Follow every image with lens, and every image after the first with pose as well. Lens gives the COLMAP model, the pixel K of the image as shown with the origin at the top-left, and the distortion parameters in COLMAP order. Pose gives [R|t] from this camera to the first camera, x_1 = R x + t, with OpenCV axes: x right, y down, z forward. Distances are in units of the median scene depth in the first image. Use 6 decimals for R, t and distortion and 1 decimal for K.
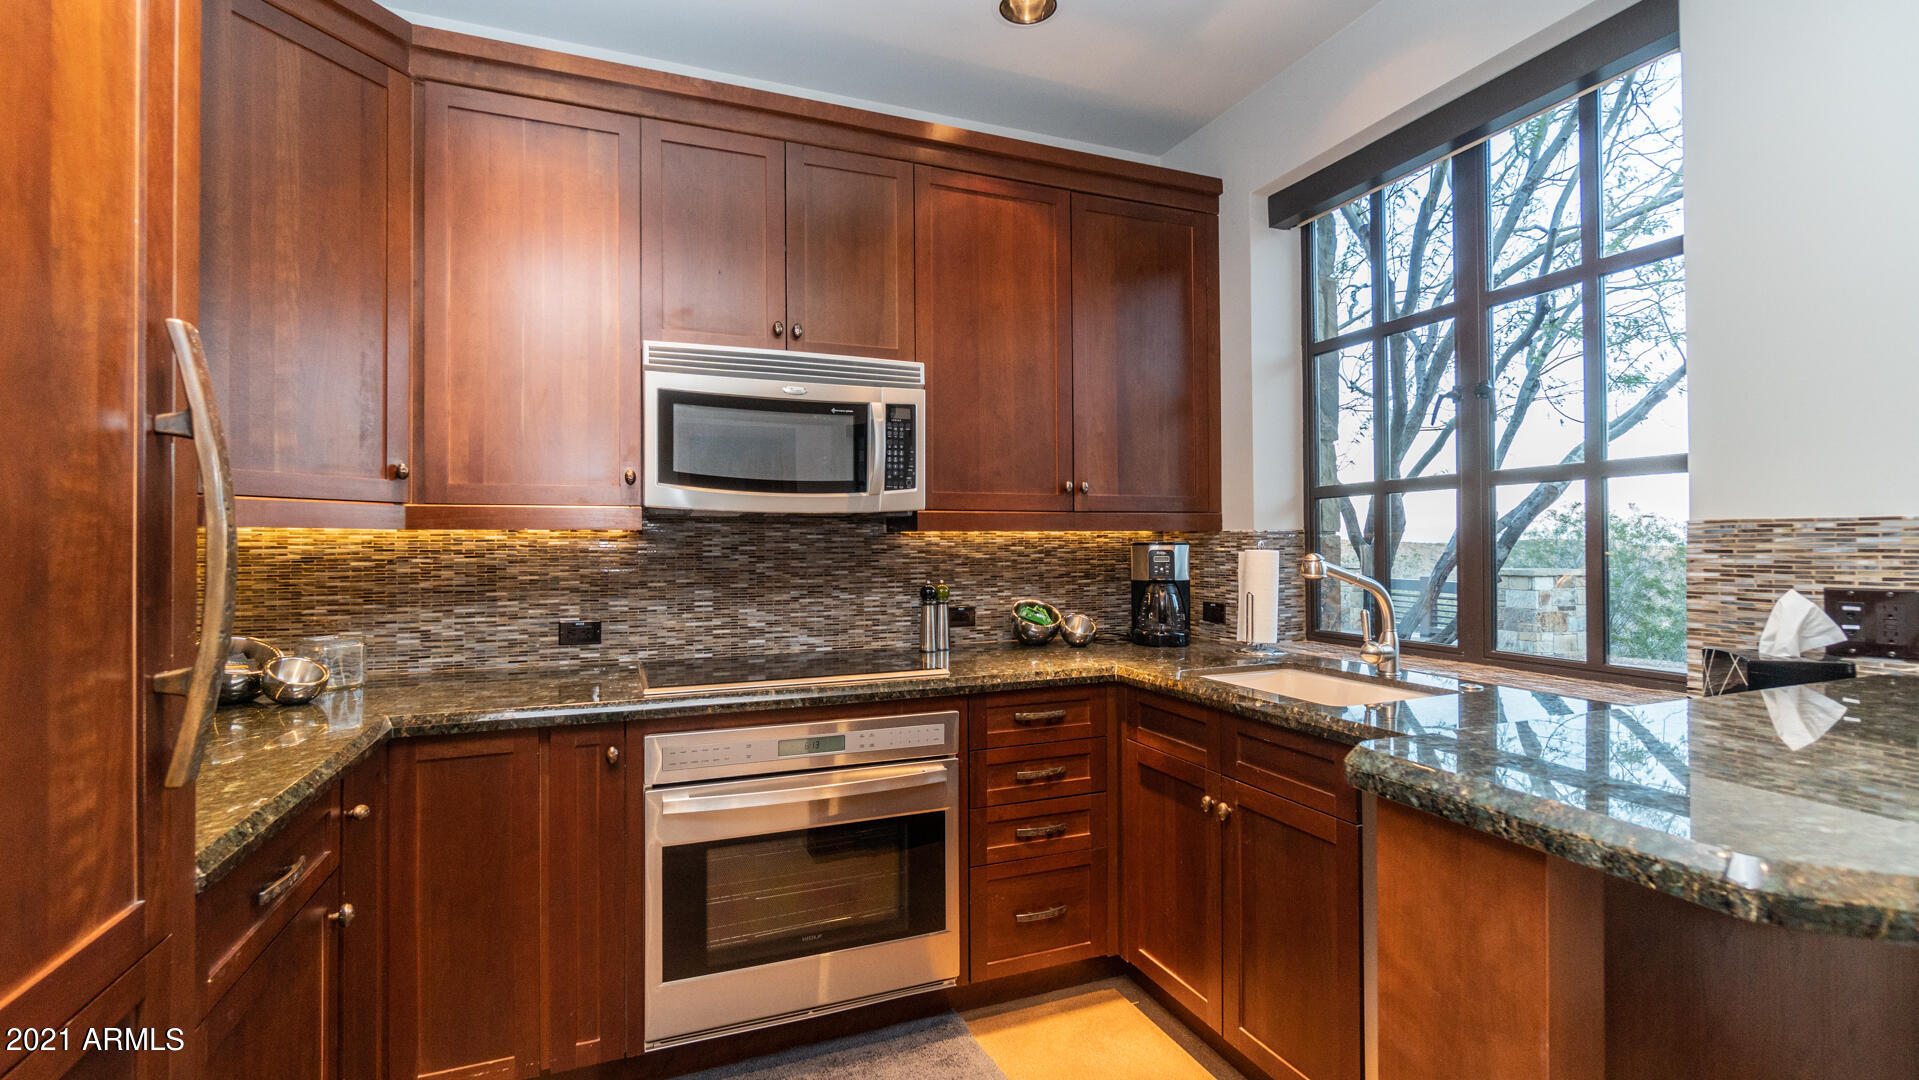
lens RADIAL K [[823.5, 0, 960.4], [0, 823.5, 533.0], [0, 0, 1]] dist [-0.008153, -0.000254]
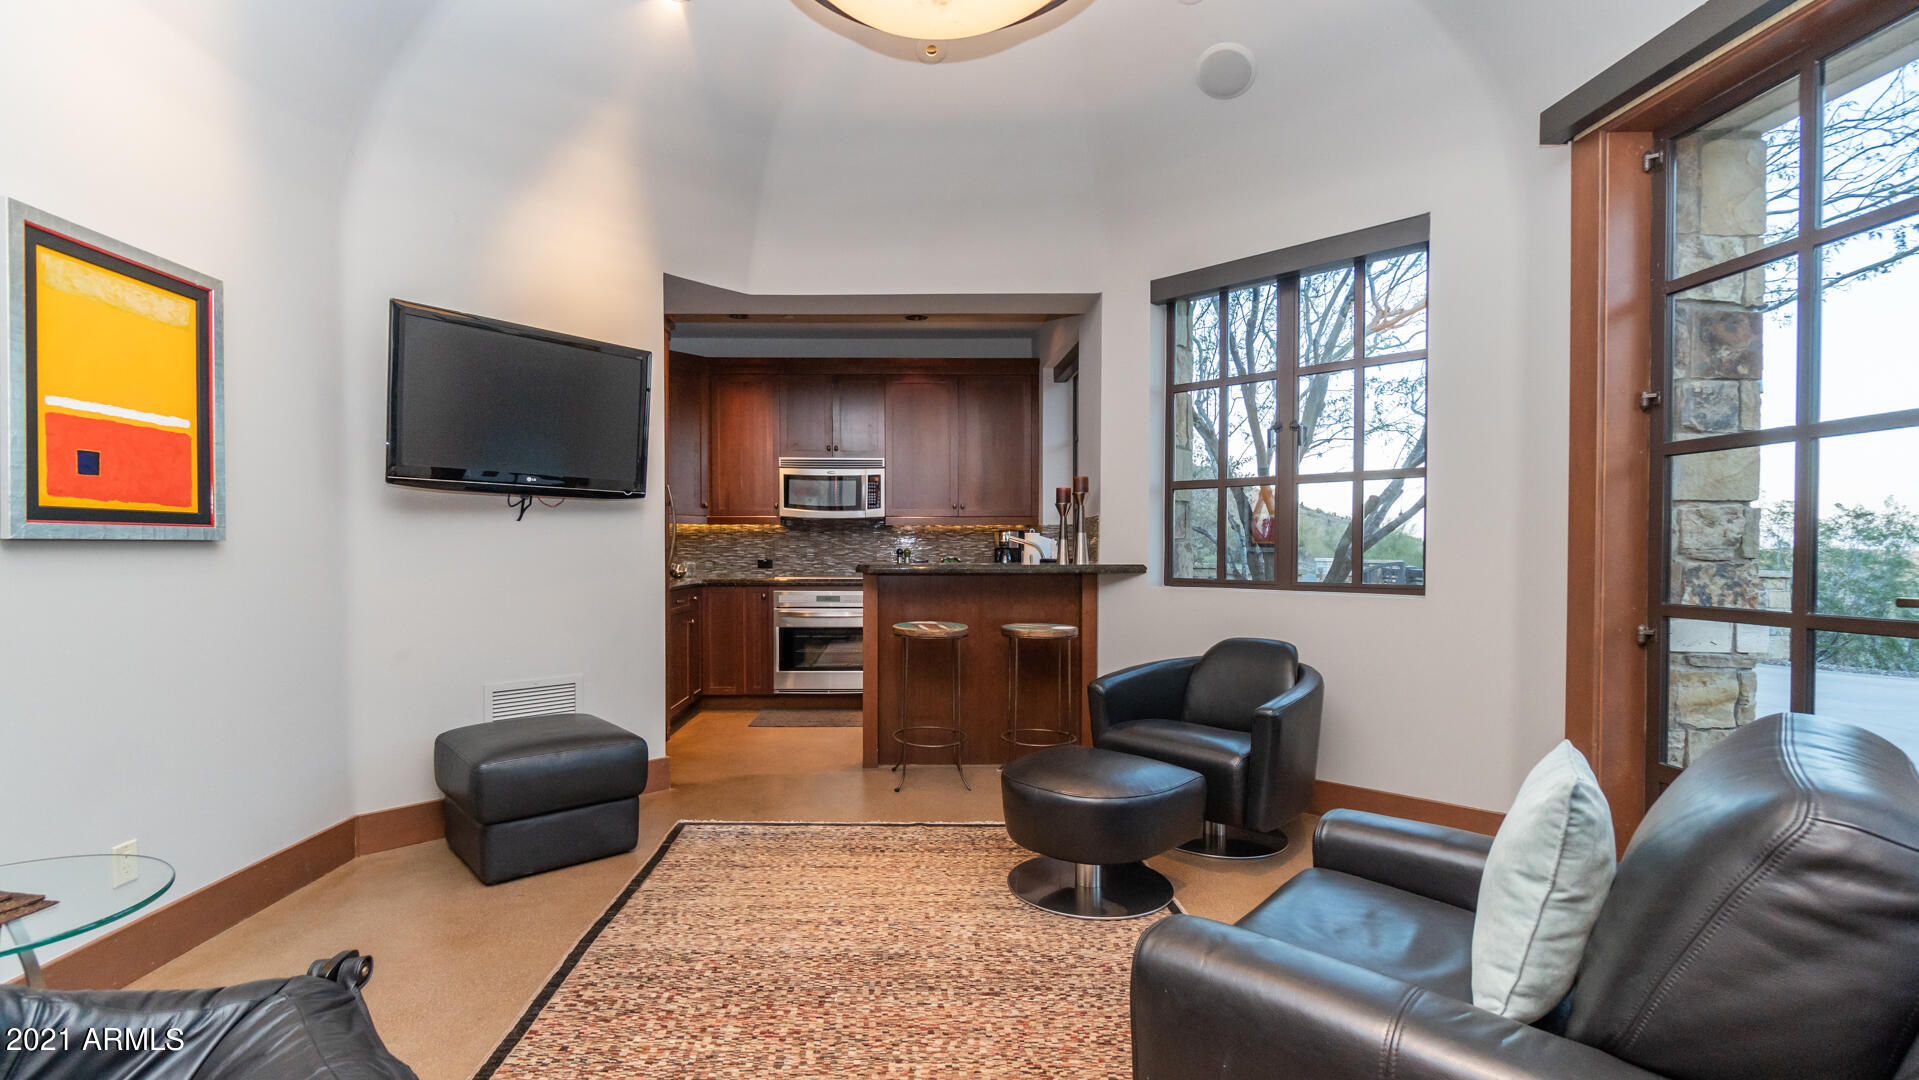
lens RADIAL K [[823.5, 0, 950.5], [0, 823.5, 550.7], [0, 0, 1]] dist [-0.008153, -0.000254]
pose [[0.948855, 0.004362, -0.315681, 0.958155], [0.001074, 0.999854, 0.017045, 0.034586], [0.315710, -0.016512, 0.948712, -1.350655]]
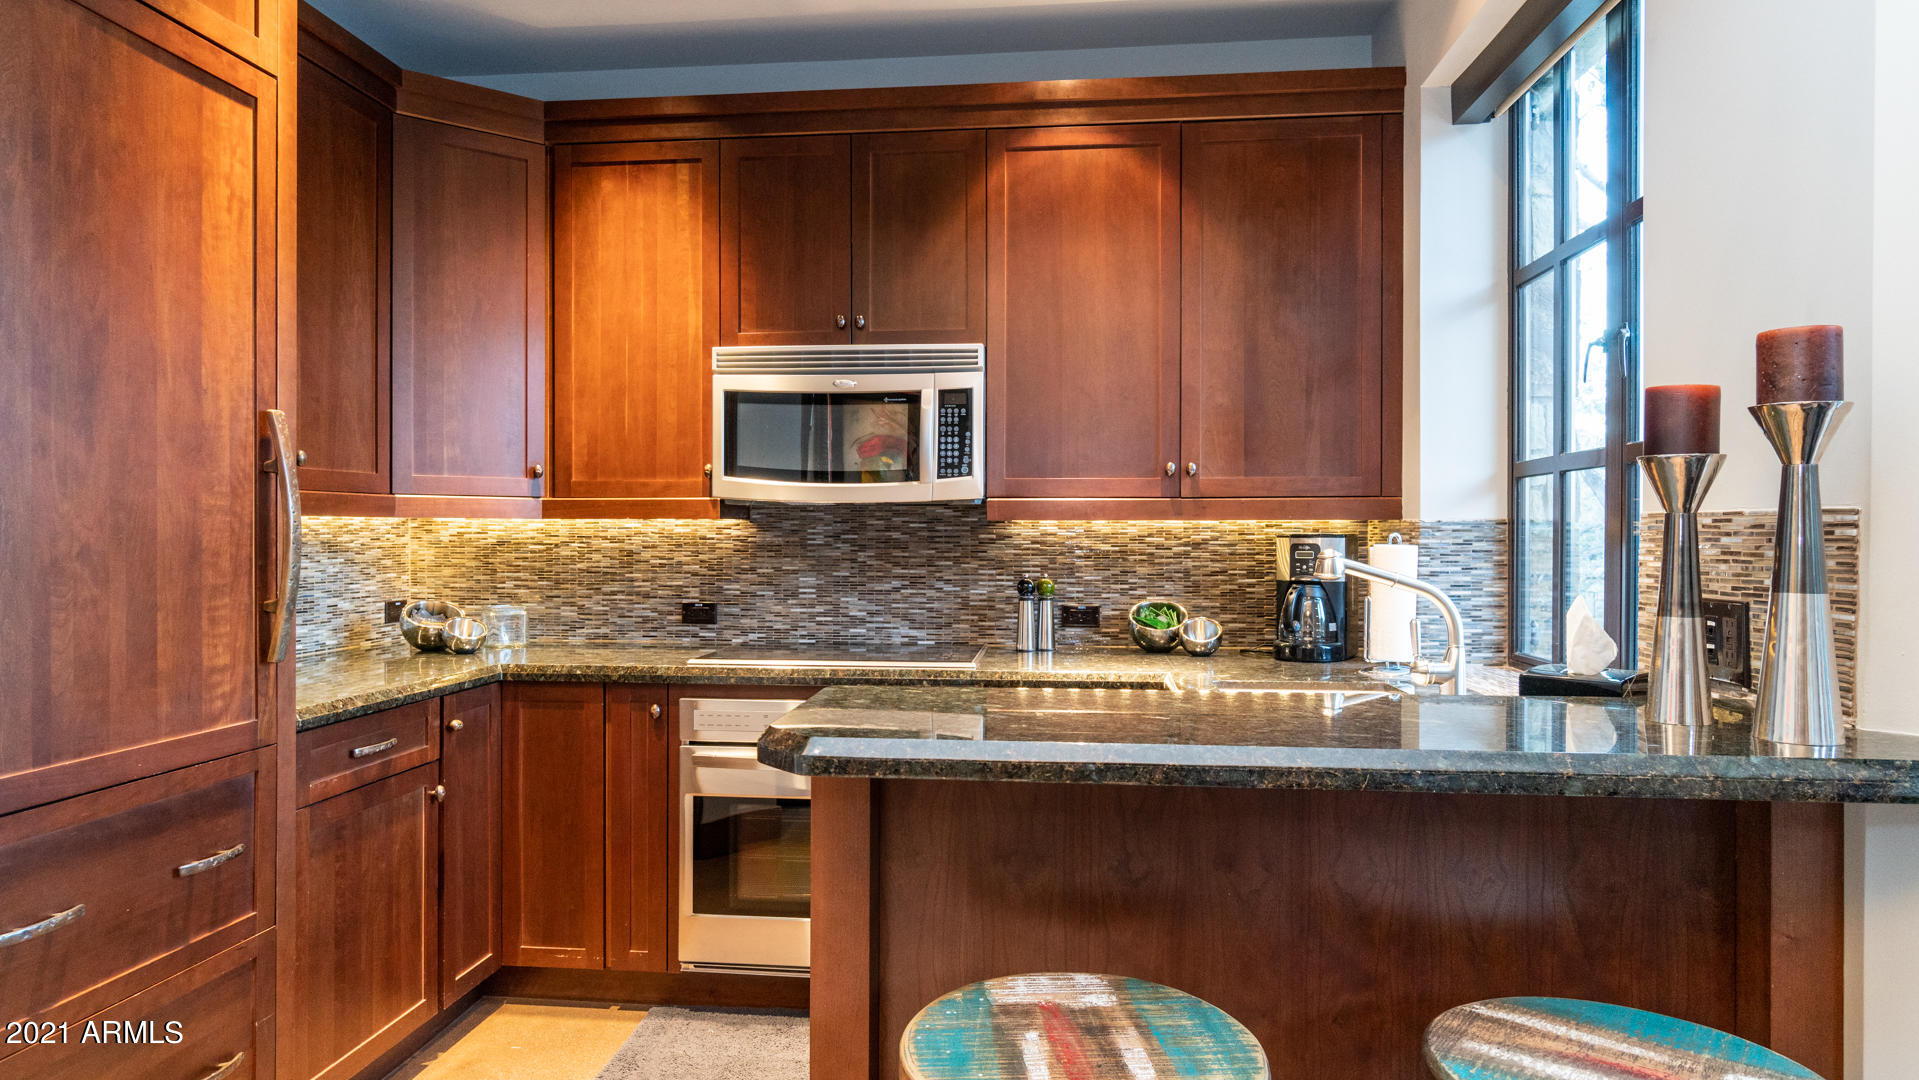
lens RADIAL K [[1181.3, 0, 965.0], [0, 1181.3, 531.8], [0, 0, 1]] dist [0.000974, 0.000767]
pose [[0.887600, 0.007233, -0.460558, 0.577665], [-0.000884, 0.999902, 0.014001, -0.008605], [0.460614, -0.012020, 0.887519, -0.226804]]
